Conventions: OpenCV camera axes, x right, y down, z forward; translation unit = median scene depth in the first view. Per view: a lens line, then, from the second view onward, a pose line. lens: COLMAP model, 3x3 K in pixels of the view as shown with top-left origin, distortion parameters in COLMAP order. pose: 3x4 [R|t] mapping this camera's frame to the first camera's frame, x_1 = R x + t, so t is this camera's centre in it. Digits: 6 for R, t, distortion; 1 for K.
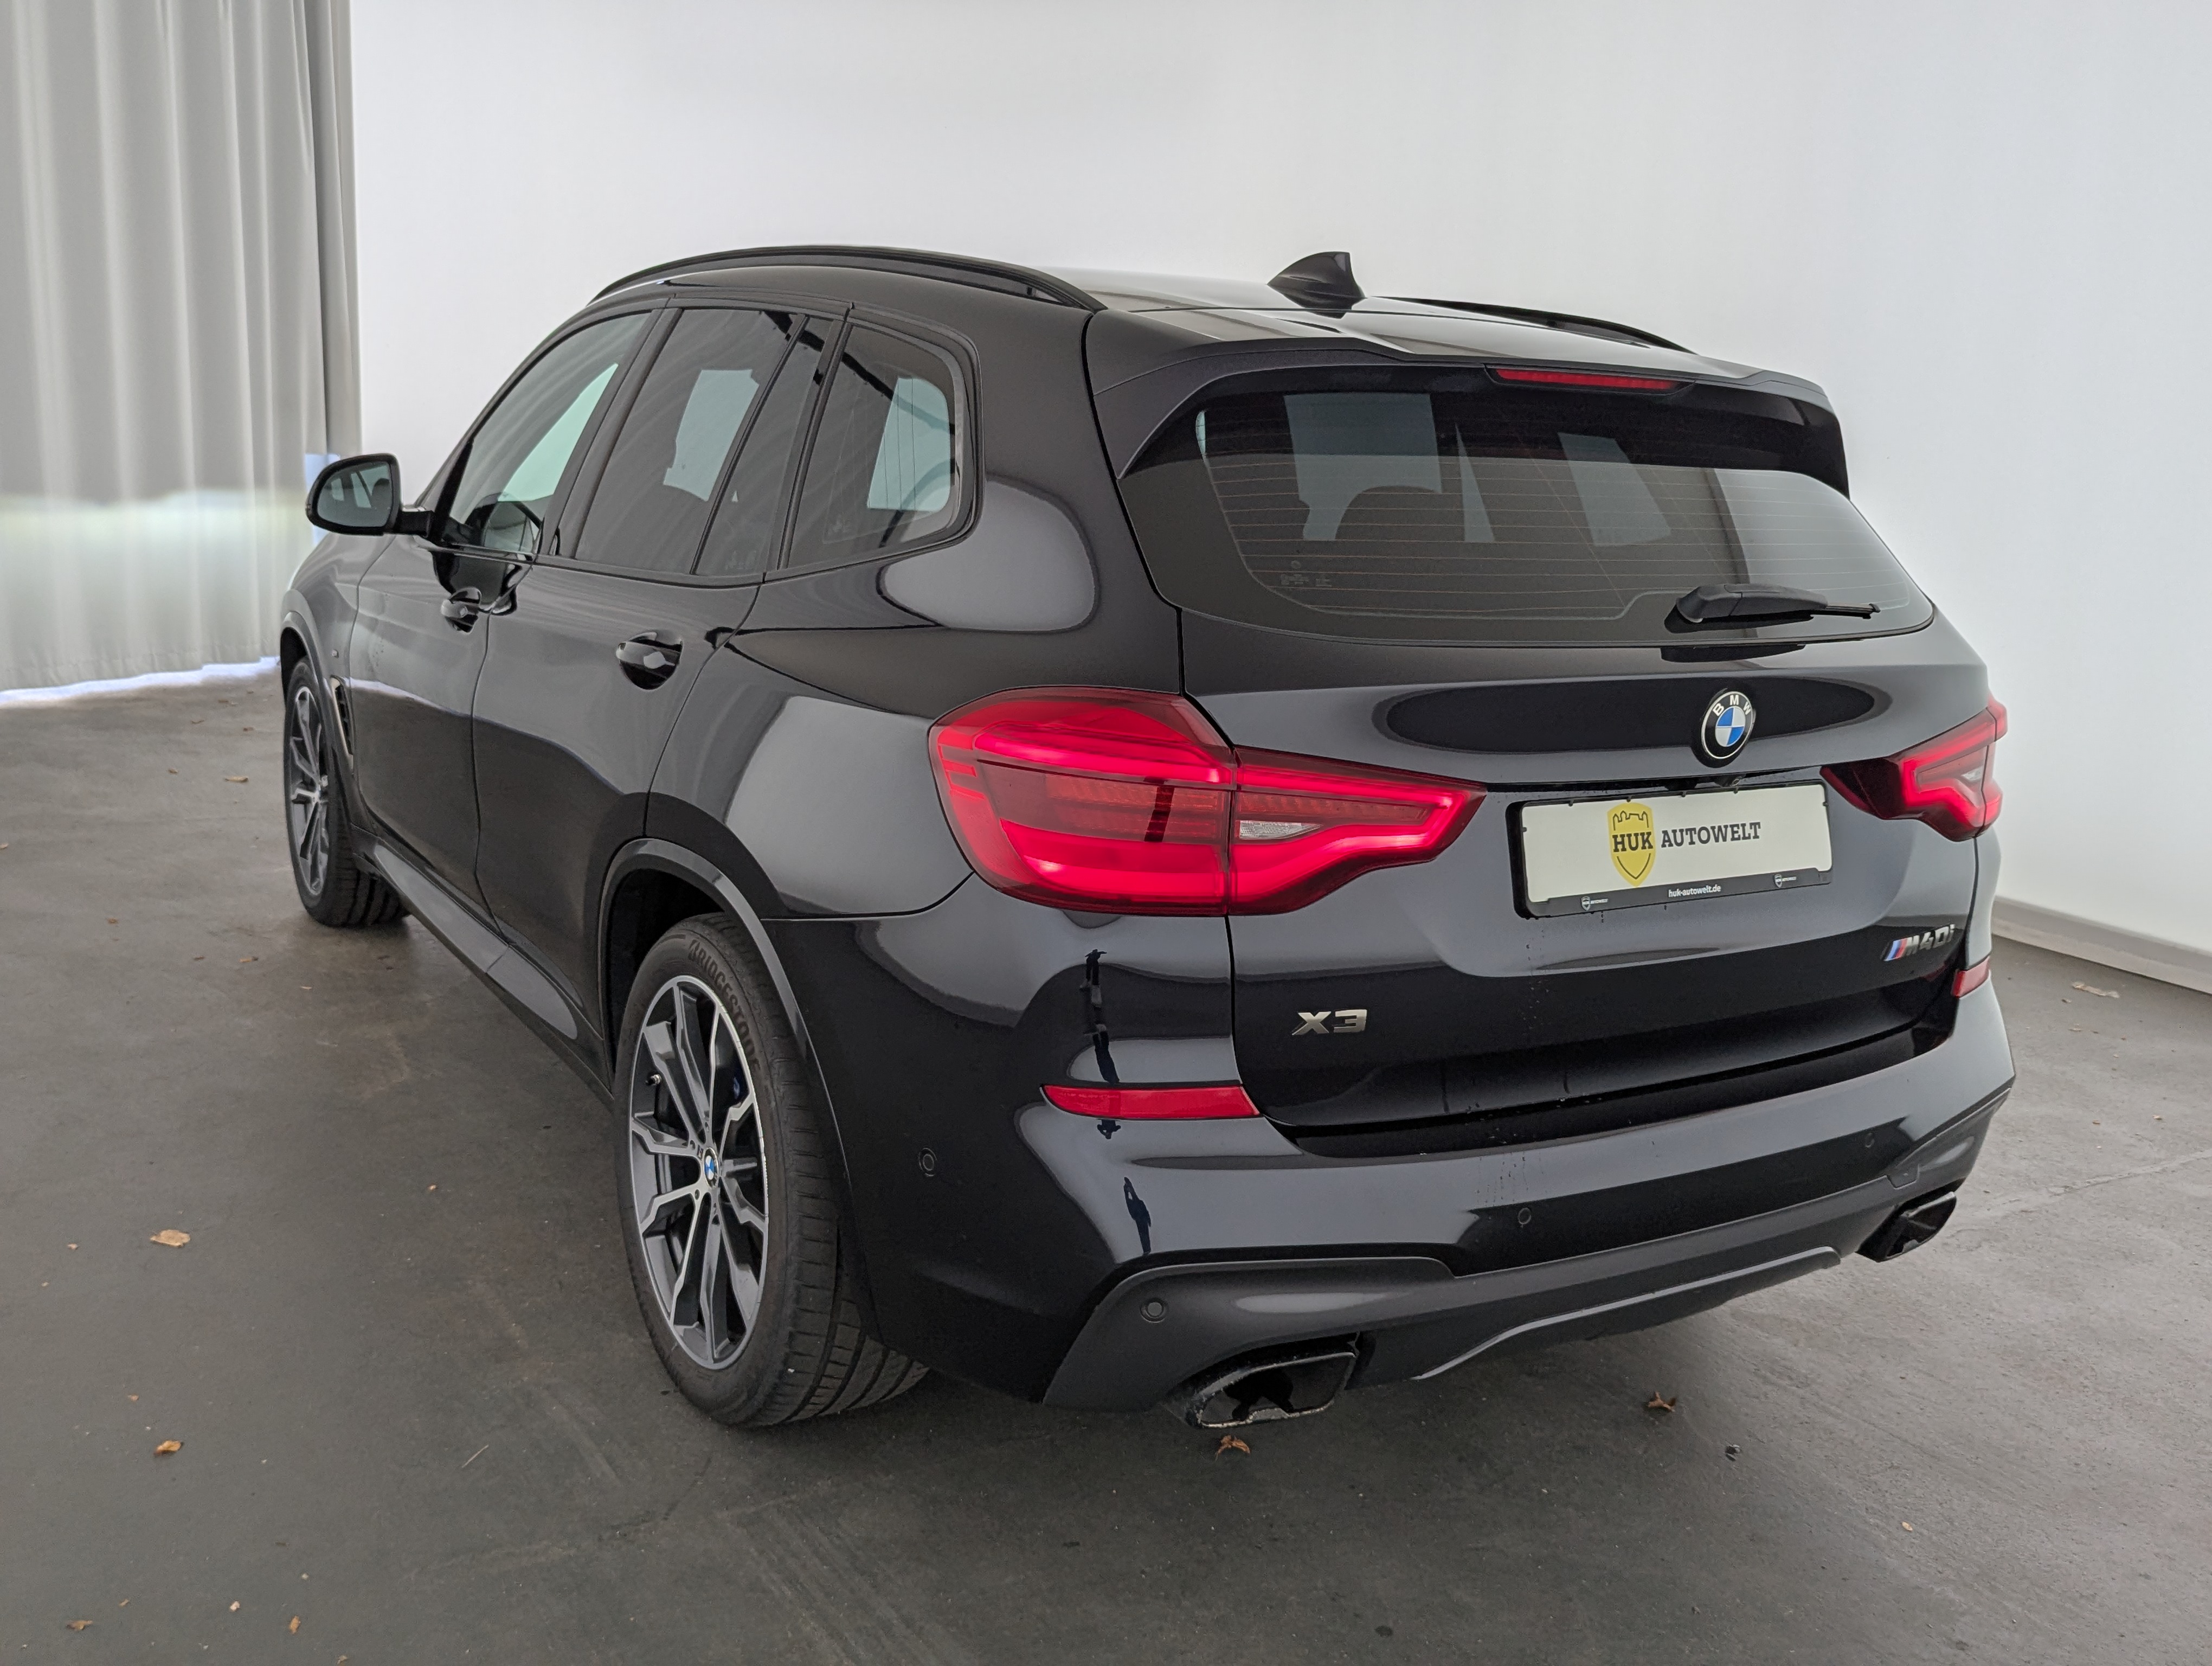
lens RADIAL K [[2002.2, 0, 1098.8], [0, 2002.2, 820.7], [0, 0, 1]] dist [0.018309, 0.000000]
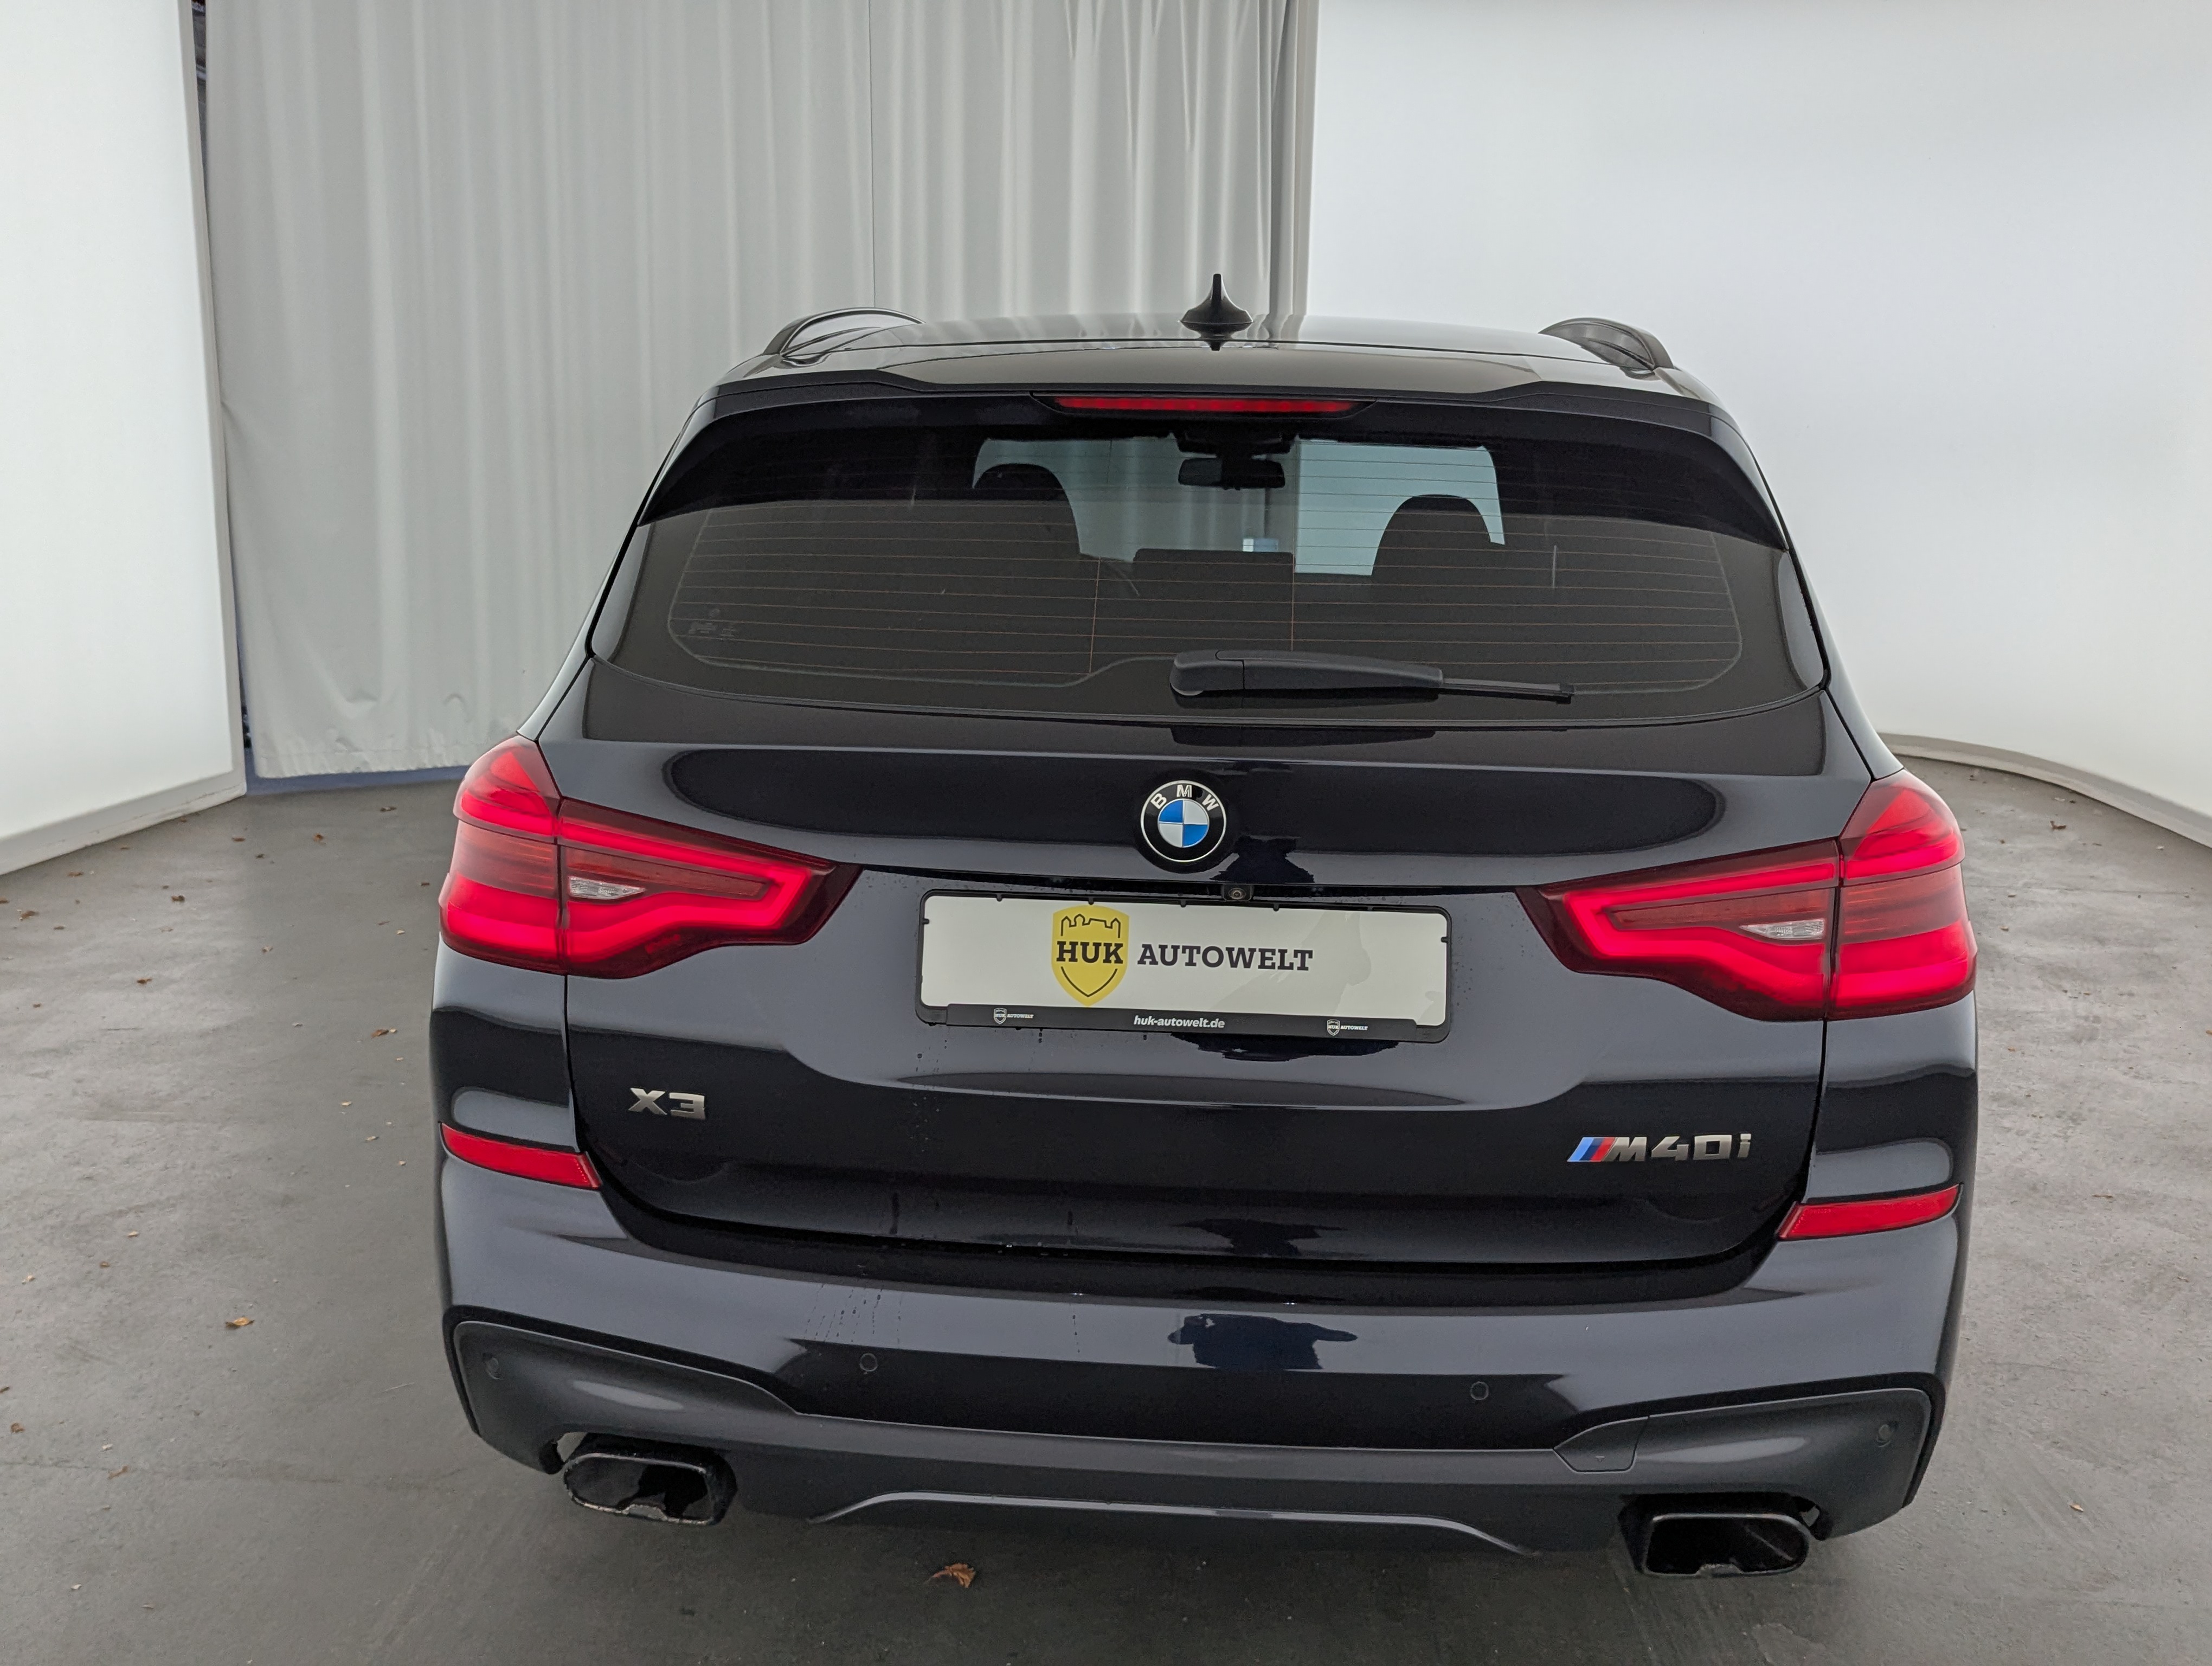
lens RADIAL K [[2002.2, 0, 1107.4], [0, 2002.2, 841.9], [0, 0, 1]] dist [0.018309, 0.000000]
pose [[0.823104, 0.076183, -0.562757, 0.747966], [-0.092912, 0.995674, -0.001107, -0.035634], [0.560238, 0.053199, 0.826622, 0.316522]]
